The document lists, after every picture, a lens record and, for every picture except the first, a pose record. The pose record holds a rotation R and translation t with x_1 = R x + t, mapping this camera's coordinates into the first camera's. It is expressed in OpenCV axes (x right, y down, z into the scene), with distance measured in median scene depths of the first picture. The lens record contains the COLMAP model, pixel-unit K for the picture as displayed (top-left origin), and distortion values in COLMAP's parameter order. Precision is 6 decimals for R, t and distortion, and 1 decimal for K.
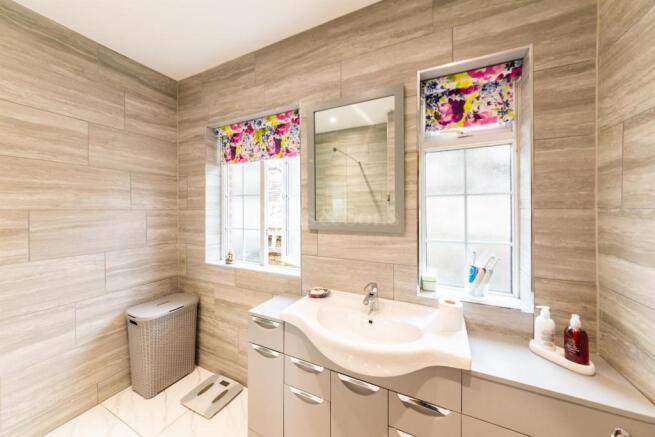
lens RADIAL K [[228.1, 0, 327.6], [0, 228.1, 213.7], [0, 0, 1]] dist [-0.009587, 0.000328]
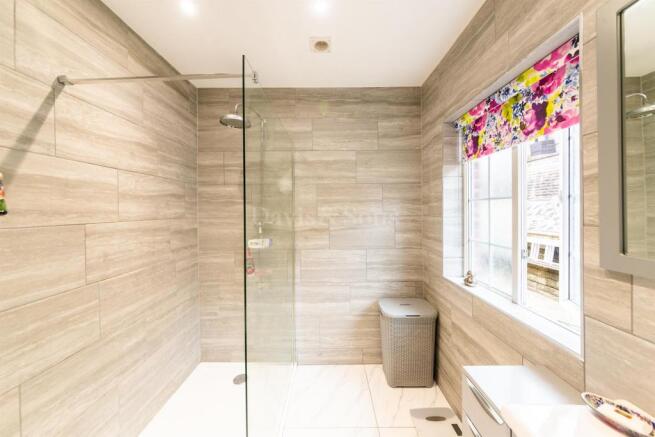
lens RADIAL K [[228.1, 0, 327.5], [0, 228.1, 212.8], [0, 0, 1]] dist [-0.009587, 0.000328]
pose [[0.433946, 0.008129, -0.900902, 0.073029], [-0.005374, 0.999965, 0.006434, -0.040575], [0.900923, 0.002050, 0.433974, 0.229380]]
